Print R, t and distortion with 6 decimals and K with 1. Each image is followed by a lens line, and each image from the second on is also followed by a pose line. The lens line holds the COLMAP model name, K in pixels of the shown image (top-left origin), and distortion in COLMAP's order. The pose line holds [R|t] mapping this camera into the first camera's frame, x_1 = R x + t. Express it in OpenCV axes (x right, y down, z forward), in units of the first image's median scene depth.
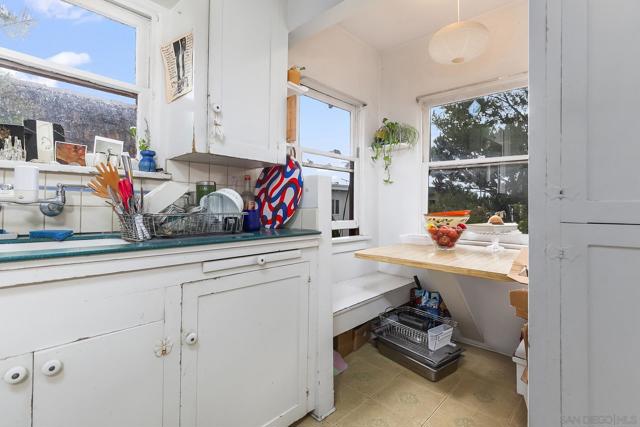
lens RADIAL K [[308.1, 0, 320.0], [0, 308.1, 213.5], [0, 0, 1]] dist [-0.000717, -0.000083]
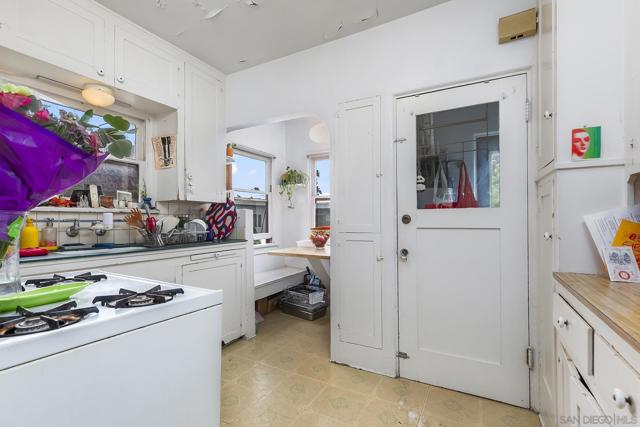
lens RADIAL K [[288.0, 0, 321.4], [0, 288.0, 216.9], [0, 0, 1]] dist [-0.000135, -0.000024]
pose [[0.965230, -0.011125, 0.261163, -0.014504], [0.018934, 0.999445, -0.027403, -0.021544], [-0.260714, 0.031395, 0.964906, -0.691666]]
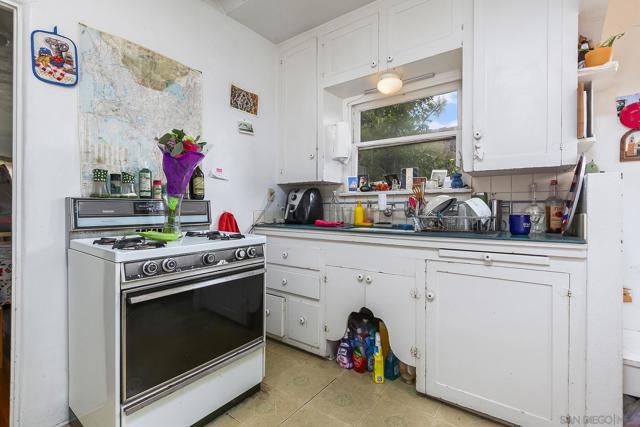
lens RADIAL K [[308.1, 0, 320.0], [0, 308.1, 213.5], [0, 0, 1]] dist [-0.000717, -0.000083]
pose [[0.091528, 0.000515, -0.995802, 0.661486], [-0.029629, 0.999559, -0.002206, 0.004588], [0.995362, 0.029706, 0.091503, 0.181184]]
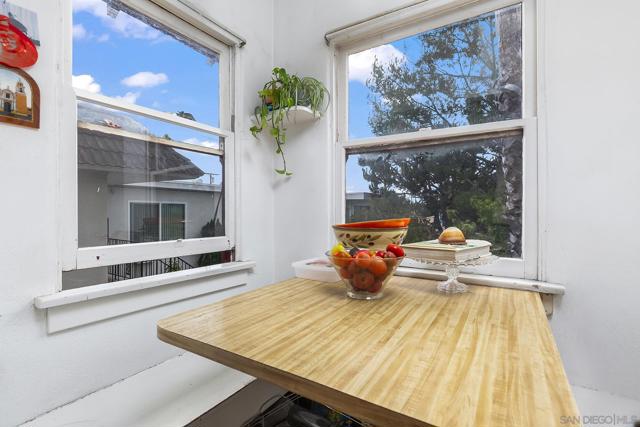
lens RADIAL K [[308.1, 0, 320.0], [0, 308.1, 213.5], [0, 0, 1]] dist [-0.000717, -0.000083]
pose [[0.982316, -0.007278, 0.187087, 0.277037], [0.010478, 0.999815, -0.016125, -0.014792], [-0.186935, 0.017801, 0.982211, 0.594769]]
